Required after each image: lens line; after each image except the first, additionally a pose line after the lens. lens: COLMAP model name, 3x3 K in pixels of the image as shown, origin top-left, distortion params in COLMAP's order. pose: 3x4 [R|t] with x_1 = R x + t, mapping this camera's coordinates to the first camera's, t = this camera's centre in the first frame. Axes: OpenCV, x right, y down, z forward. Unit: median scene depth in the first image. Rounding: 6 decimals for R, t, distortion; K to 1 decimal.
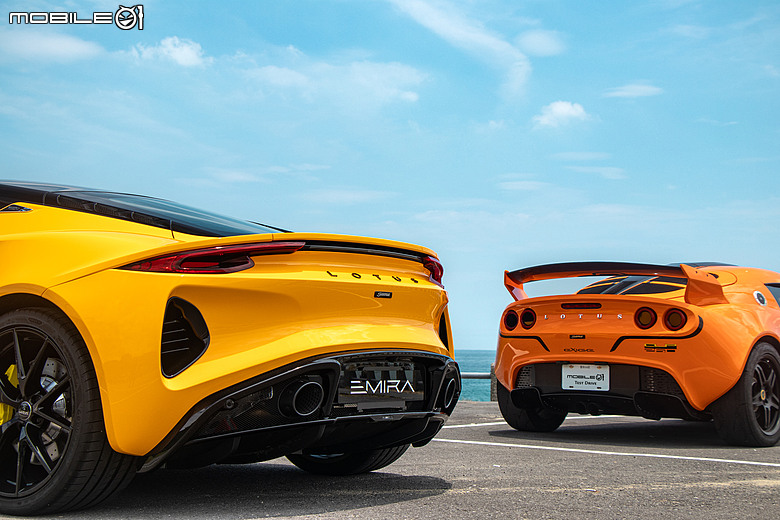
lens RADIAL K [[1456.5, 0, 390.0], [0, 1456.5, 260.0], [0, 0, 1]] dist [0.197909, 0.176130]
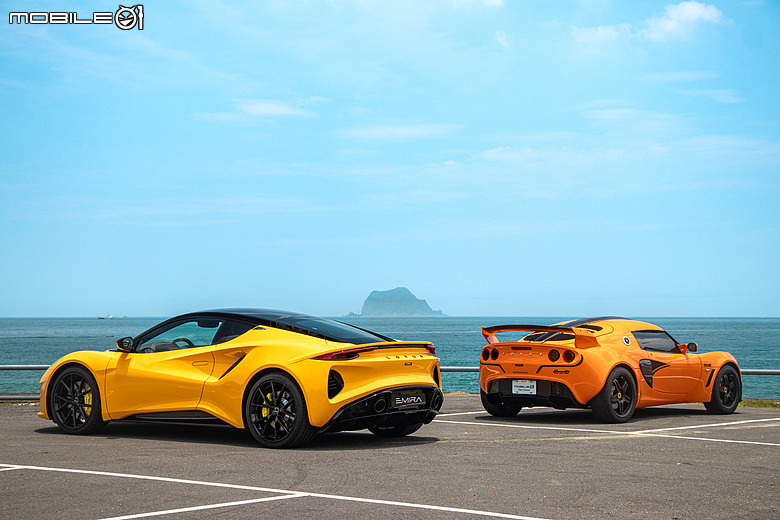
lens RADIAL K [[1772.6, 0, 390.0], [0, 1772.6, 260.0], [0, 0, 1]] dist [0.408373, -0.035902]
pose [[0.999317, -0.012460, -0.034792, 0.045362], [0.013484, 0.999478, 0.029357, -0.153205], [0.034408, -0.029806, 0.998963, -1.287588]]
